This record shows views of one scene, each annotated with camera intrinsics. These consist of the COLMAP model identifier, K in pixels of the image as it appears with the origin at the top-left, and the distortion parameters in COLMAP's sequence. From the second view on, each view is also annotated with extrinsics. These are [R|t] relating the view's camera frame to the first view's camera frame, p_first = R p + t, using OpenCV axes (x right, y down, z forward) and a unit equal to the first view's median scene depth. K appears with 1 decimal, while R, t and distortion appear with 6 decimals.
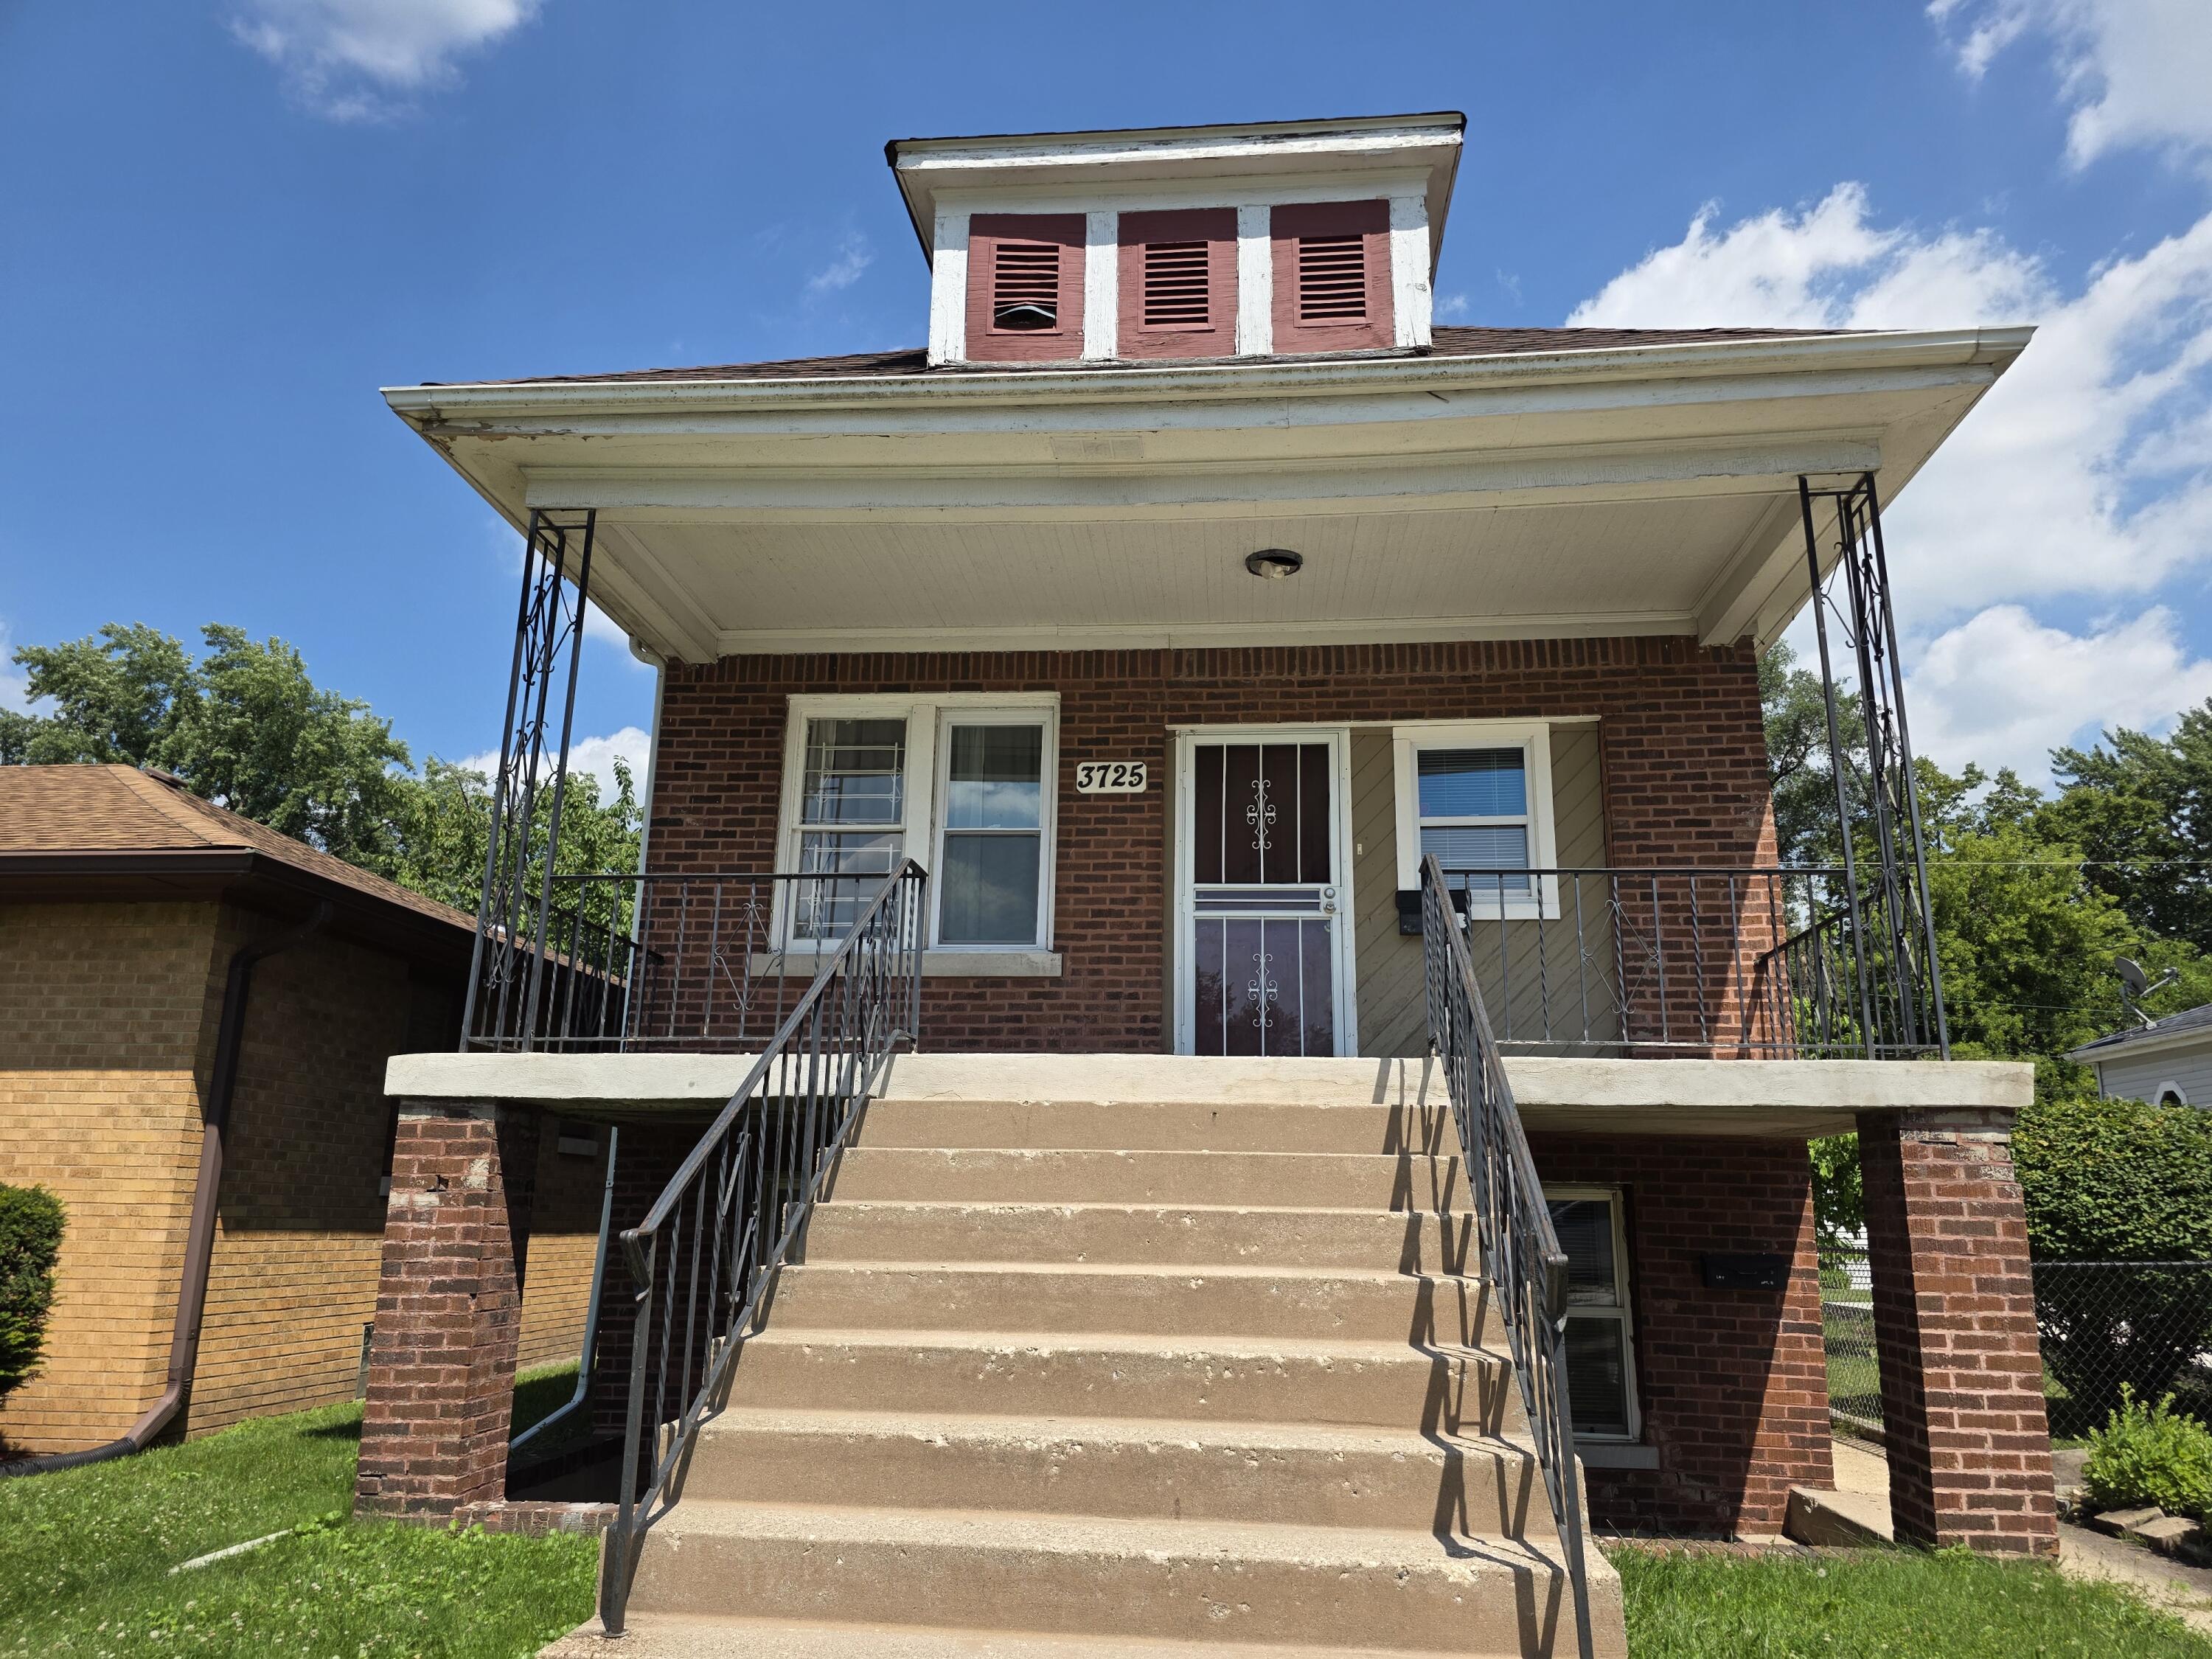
lens RADIAL K [[1507.1, 0, 1095.8], [0, 1507.1, 825.8], [0, 0, 1]] dist [0.043282, -0.041796]
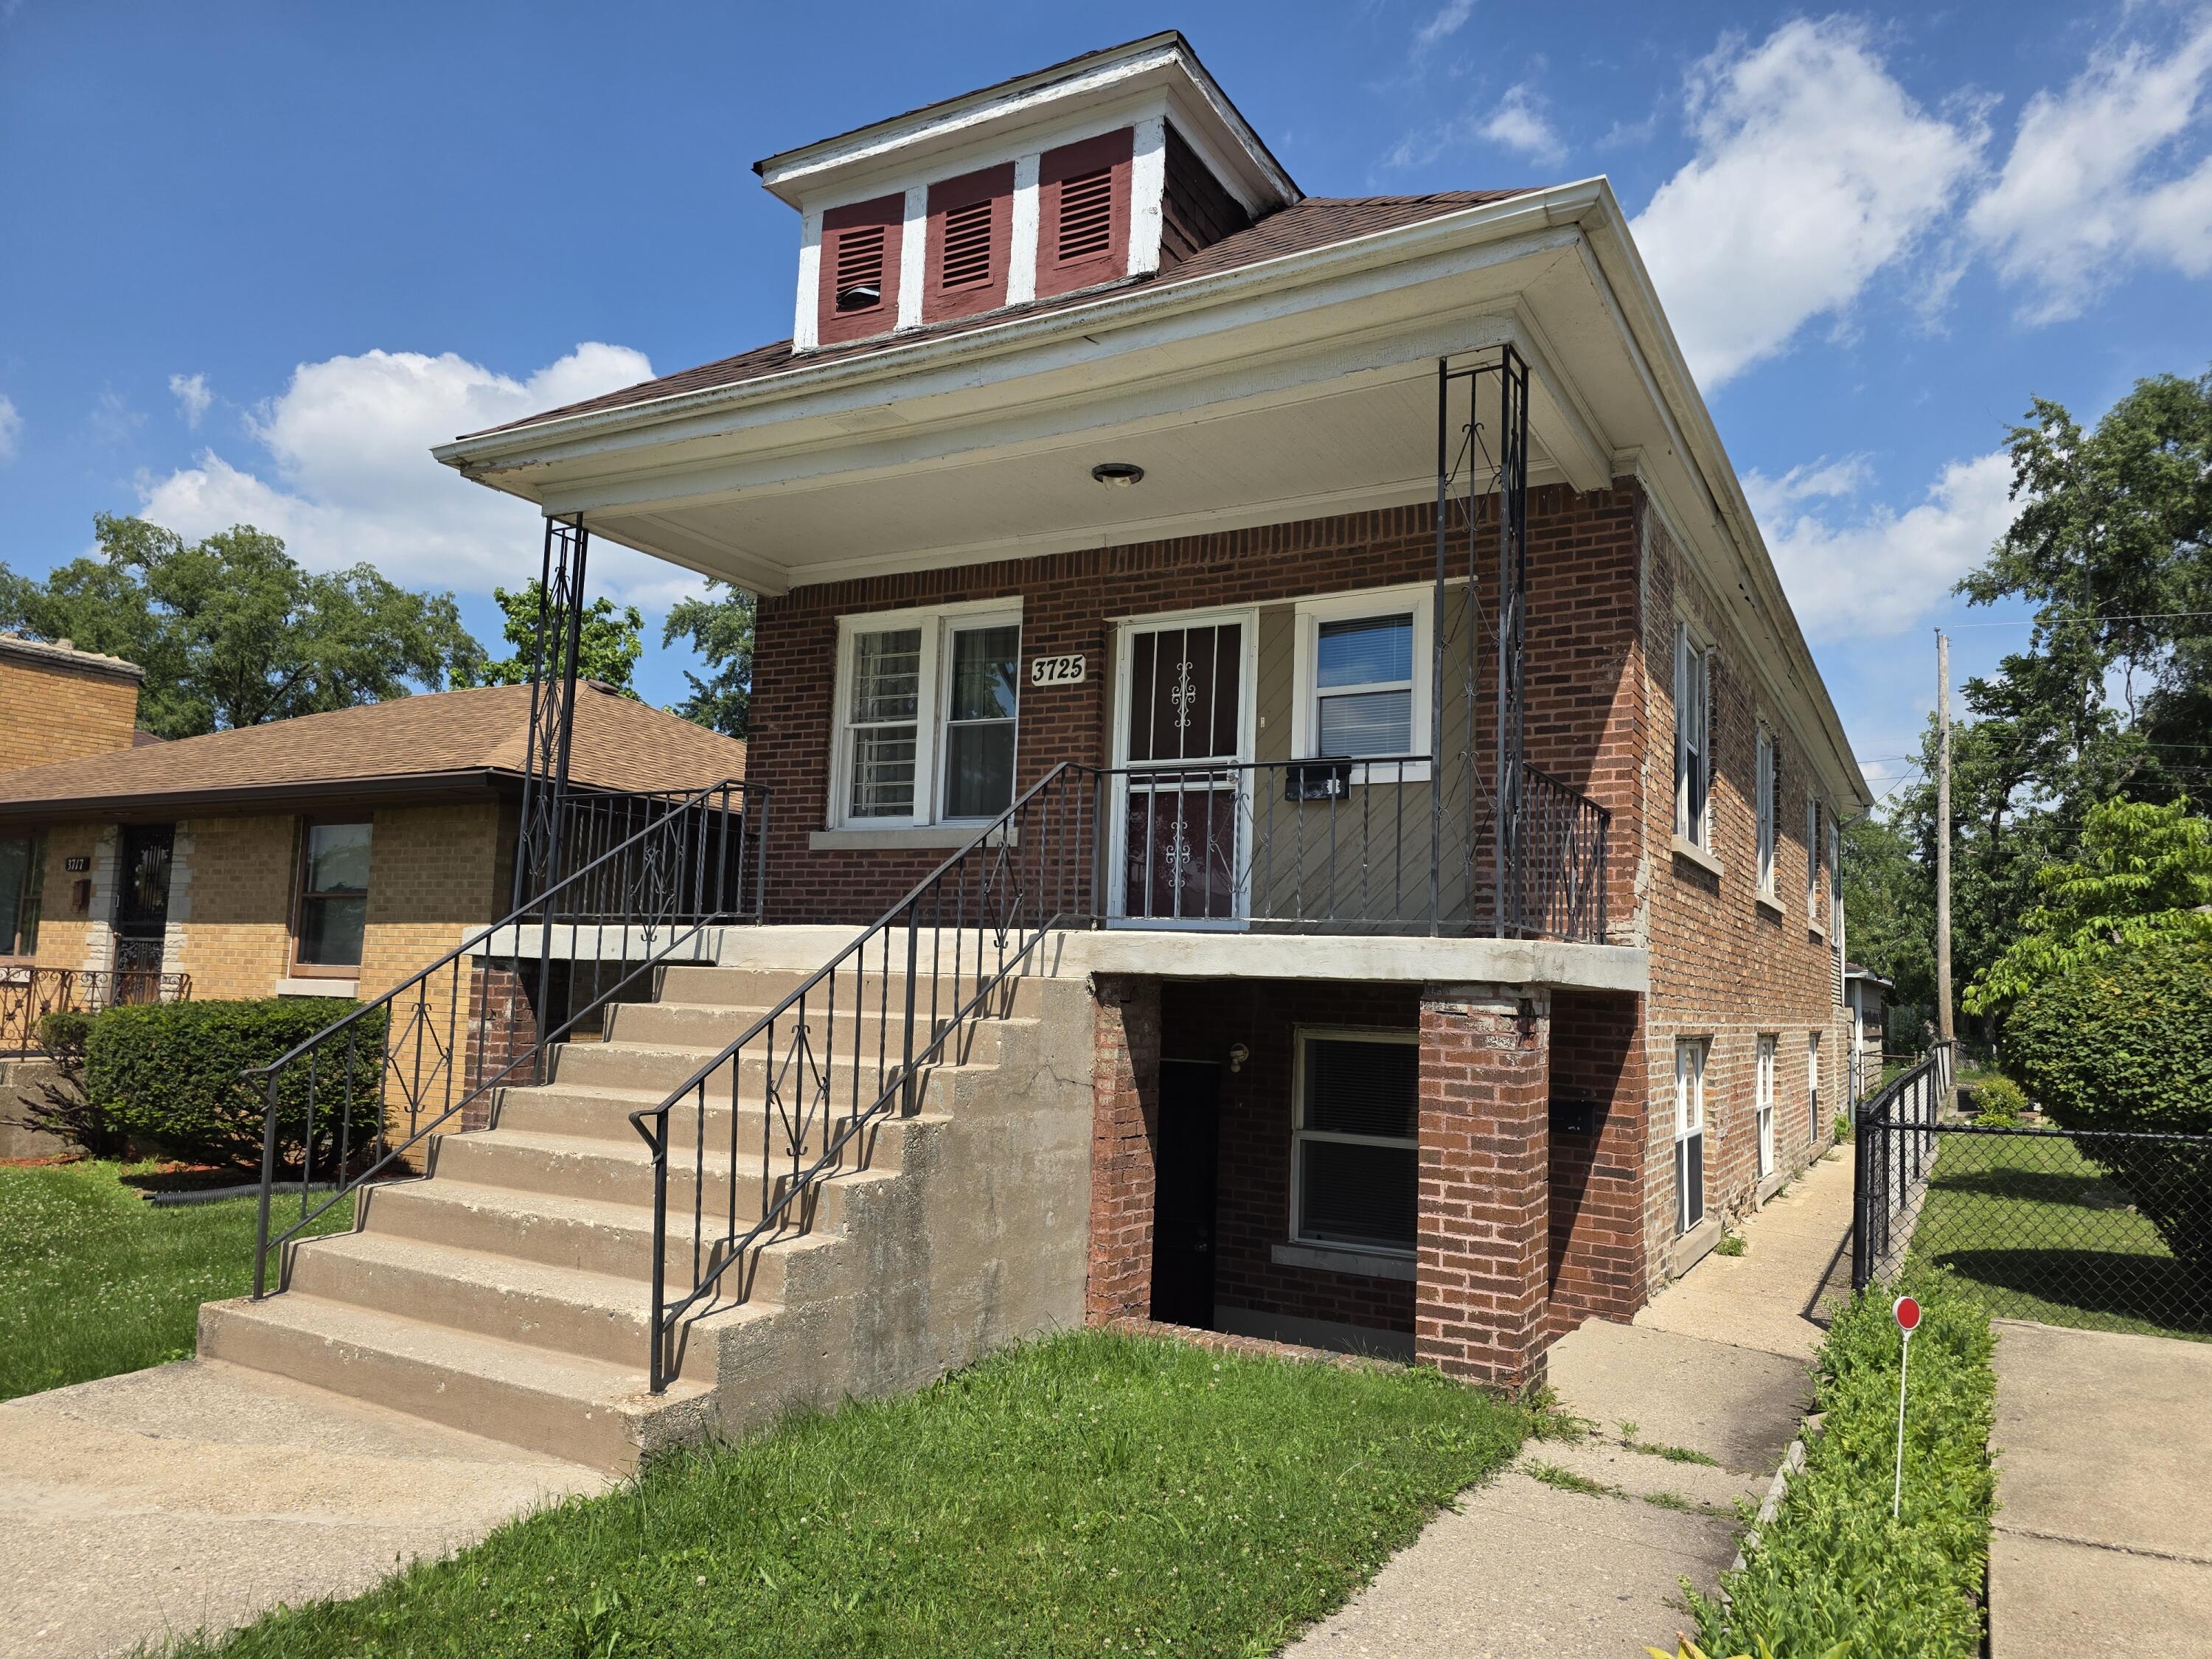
lens RADIAL K [[1507.1, 0, 1096.5], [0, 1507.1, 827.5], [0, 0, 1]] dist [0.043282, -0.041796]
pose [[0.909891, -0.029286, -0.413812, 0.573705], [0.084777, 0.989581, 0.116374, -0.050682], [0.406092, -0.140969, 0.902894, -0.037825]]
